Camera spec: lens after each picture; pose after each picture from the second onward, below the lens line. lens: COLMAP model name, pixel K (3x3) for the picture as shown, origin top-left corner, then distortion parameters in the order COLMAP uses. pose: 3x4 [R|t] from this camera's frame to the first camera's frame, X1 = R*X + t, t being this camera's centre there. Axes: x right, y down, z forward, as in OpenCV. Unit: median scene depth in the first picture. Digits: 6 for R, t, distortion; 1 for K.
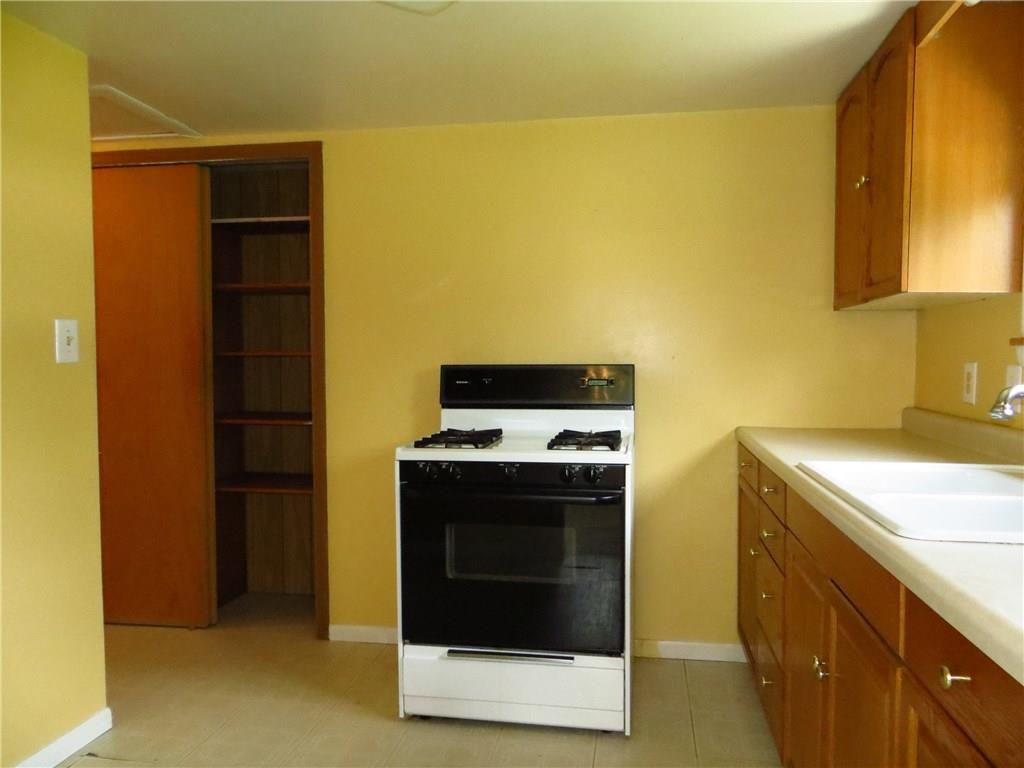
lens RADIAL K [[770.0, 0, 516.0], [0, 770.0, 384.7], [0, 0, 1]] dist [-0.014047, 0.000019]
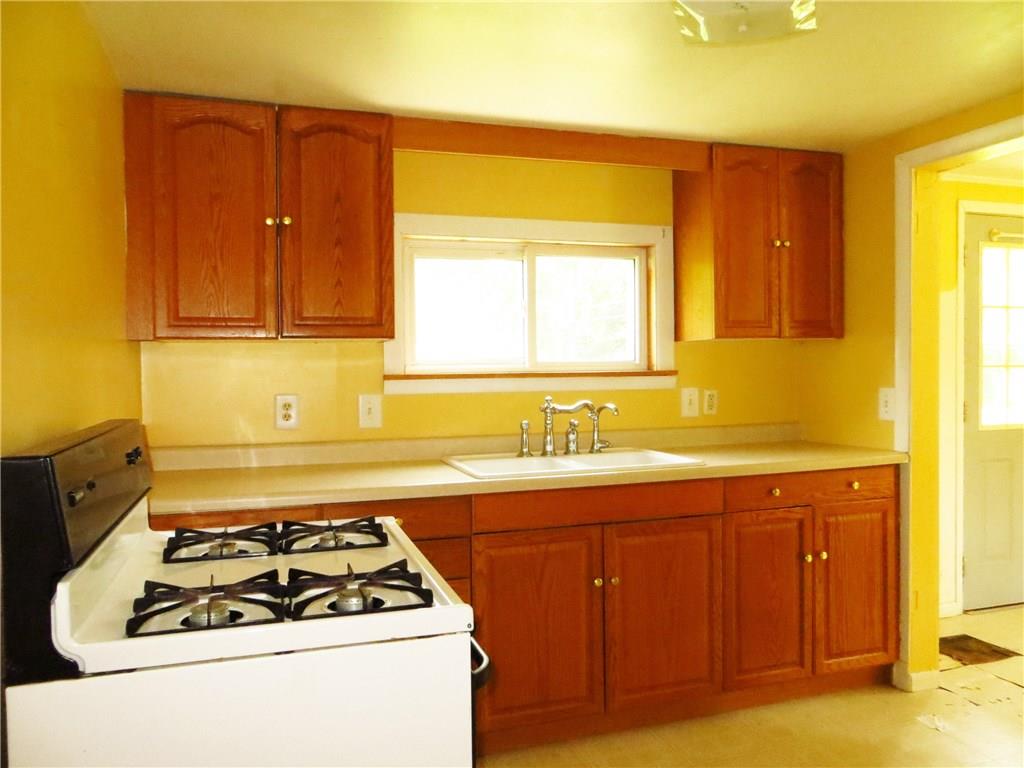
lens RADIAL K [[770.0, 0, 516.0], [0, 770.0, 384.7], [0, 0, 1]] dist [-0.014047, 0.000019]
pose [[-0.465416, -0.016169, 0.884944, -0.615260], [0.043709, 0.998193, 0.041226, -0.077211], [-0.884012, 0.057867, -0.463869, 1.228558]]
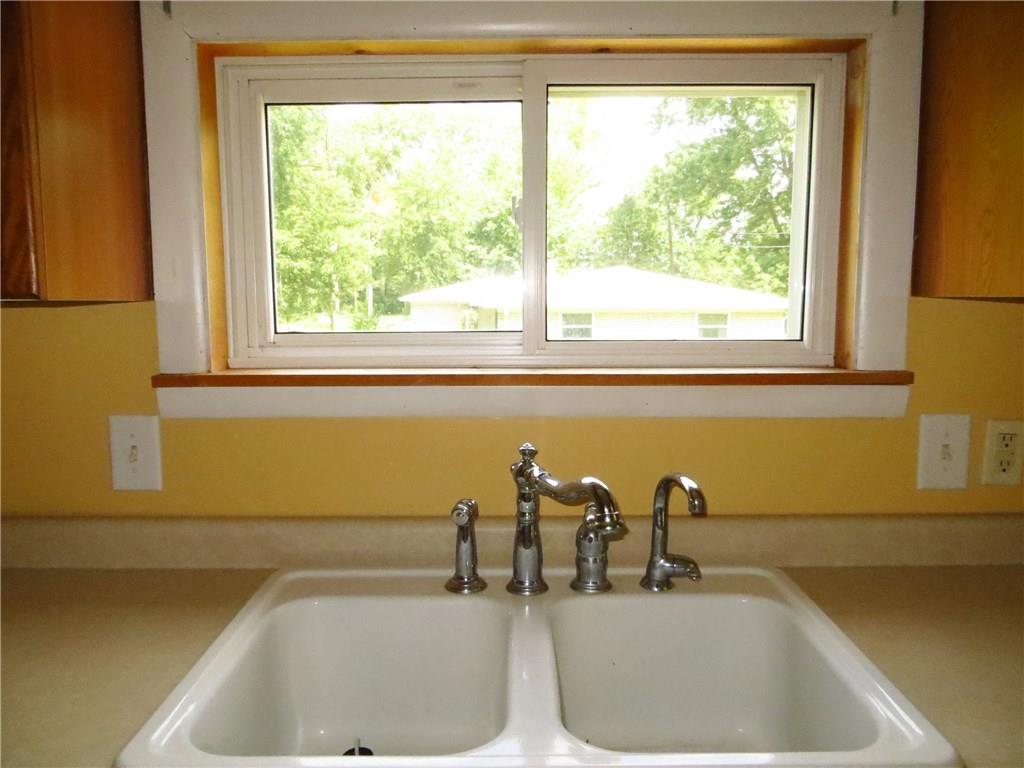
lens RADIAL K [[770.0, 0, 516.0], [0, 770.0, 384.7], [0, 0, 1]] dist [-0.014047, 0.000019]
pose [[-0.162219, -0.113722, 0.980180, -0.005110], [0.039880, 0.991770, 0.121667, -0.099714], [-0.985949, 0.058826, -0.156349, 0.685571]]
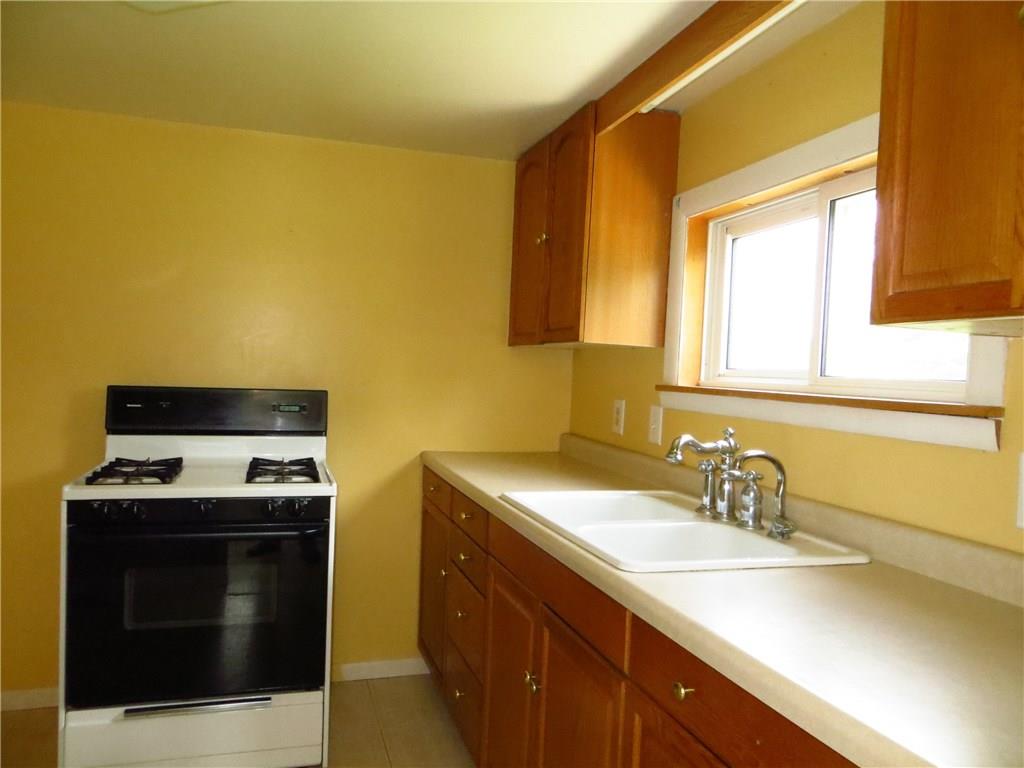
lens RADIAL K [[770.0, 0, 516.0], [0, 770.0, 384.7], [0, 0, 1]] dist [-0.014047, 0.000019]
pose [[0.891916, 0.026413, 0.451429, -0.094671], [-0.024779, 0.999648, -0.009533, -0.036880], [-0.451522, -0.002683, 0.892256, -0.000062]]
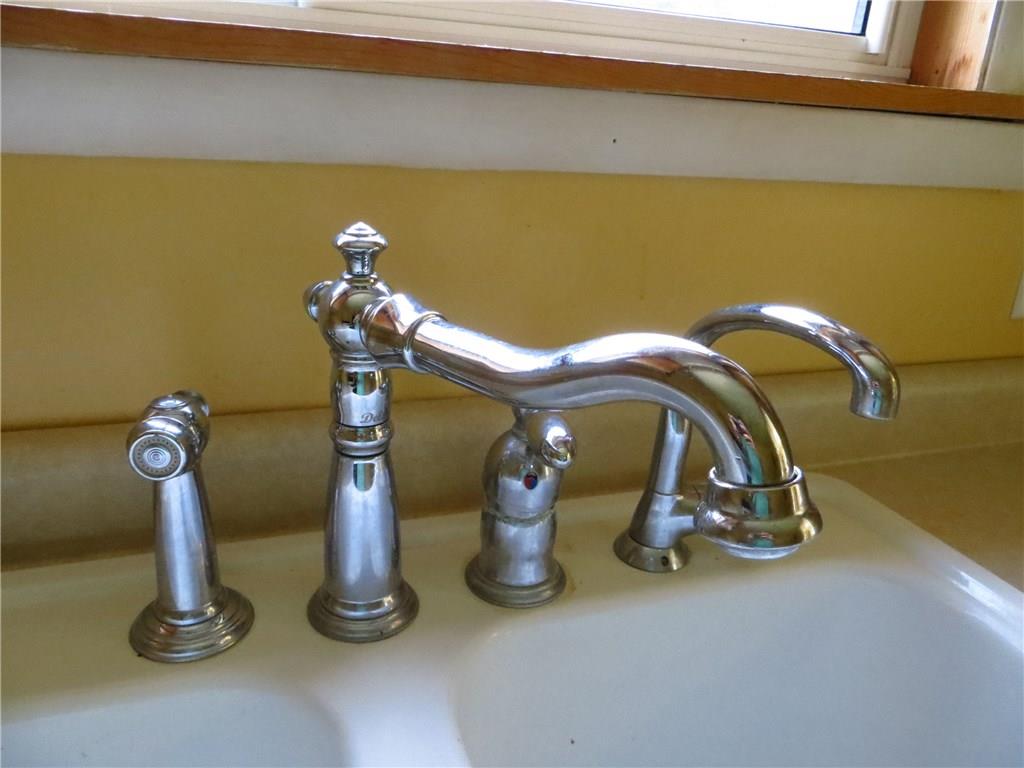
lens RADIAL K [[770.0, 0, 516.0], [0, 770.0, 384.7], [0, 0, 1]] dist [-0.014047, 0.000019]
pose [[-0.481014, -0.320645, 0.815973, 0.304956], [-0.019985, 0.934487, 0.355435, -0.030928], [-0.876485, 0.154662, -0.455910, 0.654913]]
